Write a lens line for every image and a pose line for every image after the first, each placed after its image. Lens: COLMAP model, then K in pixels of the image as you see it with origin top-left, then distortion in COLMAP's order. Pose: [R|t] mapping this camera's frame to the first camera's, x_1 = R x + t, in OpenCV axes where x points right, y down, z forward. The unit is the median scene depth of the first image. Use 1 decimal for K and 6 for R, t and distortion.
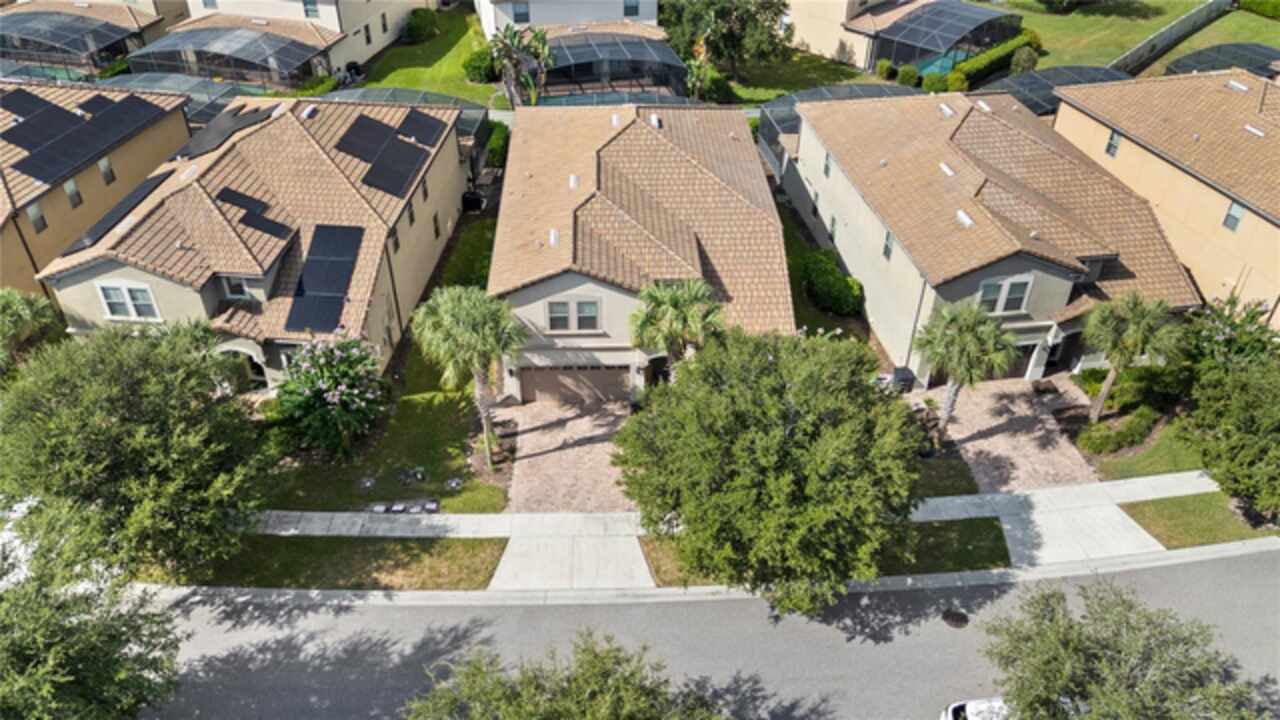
lens RADIAL K [[950.4, 0, 641.6], [0, 950.4, 366.3], [0, 0, 1]] dist [0.049320, -0.052314]
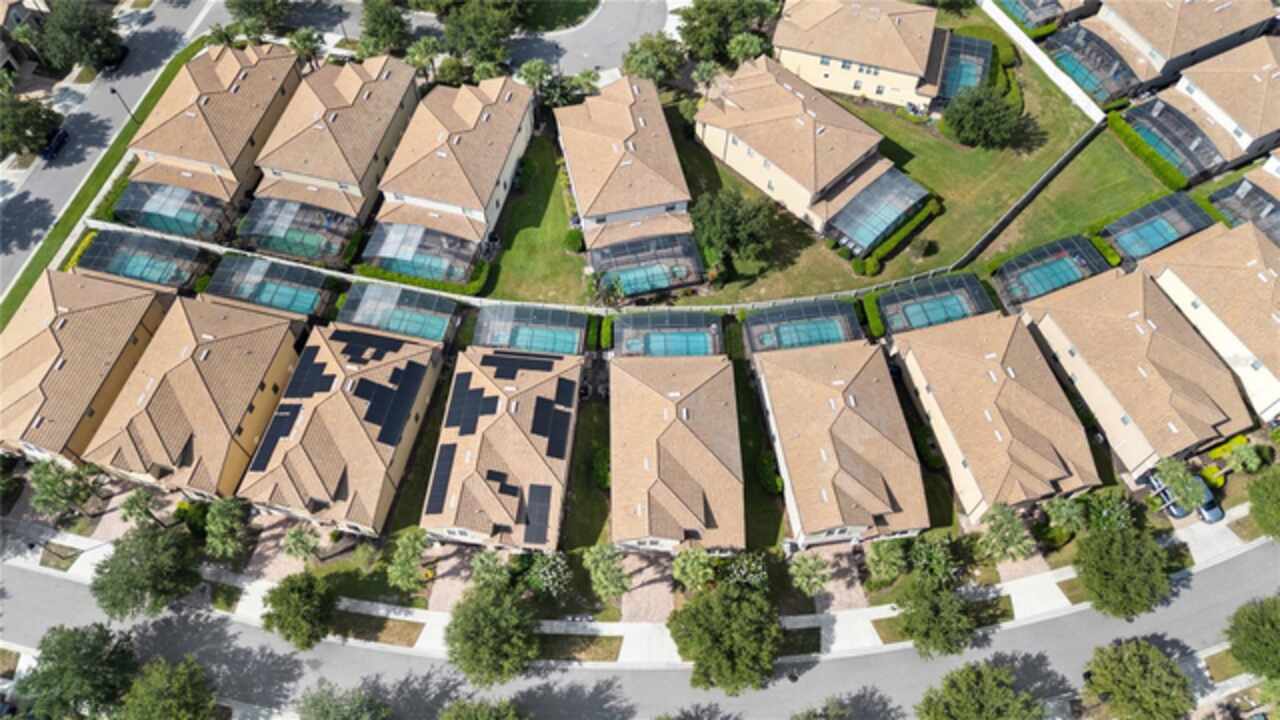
lens RADIAL K [[950.4, 0, 636.8], [0, 950.4, 352.9], [0, 0, 1]] dist [0.049320, -0.052314]
pose [[0.999792, 0.016735, -0.011623, -0.078260], [-0.010970, 0.922830, 0.385052, -1.337072], [0.017170, -0.384845, 0.922822, -0.938882]]
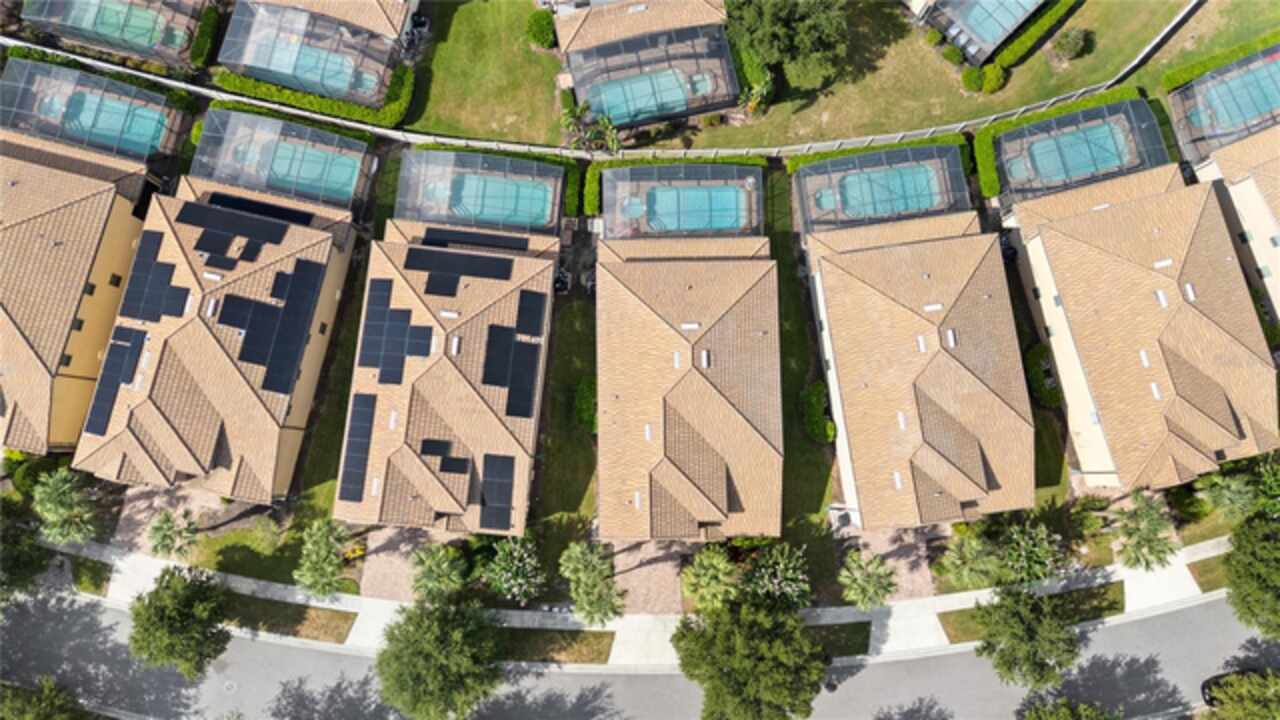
lens RADIAL K [[950.4, 0, 637.6], [0, 950.4, 357.6], [0, 0, 1]] dist [0.049320, -0.052314]
pose [[0.999555, 0.029711, -0.002559, -0.094421], [-0.018689, 0.690977, 0.722635, -1.460001], [0.023238, -0.722266, 0.691225, 0.050103]]
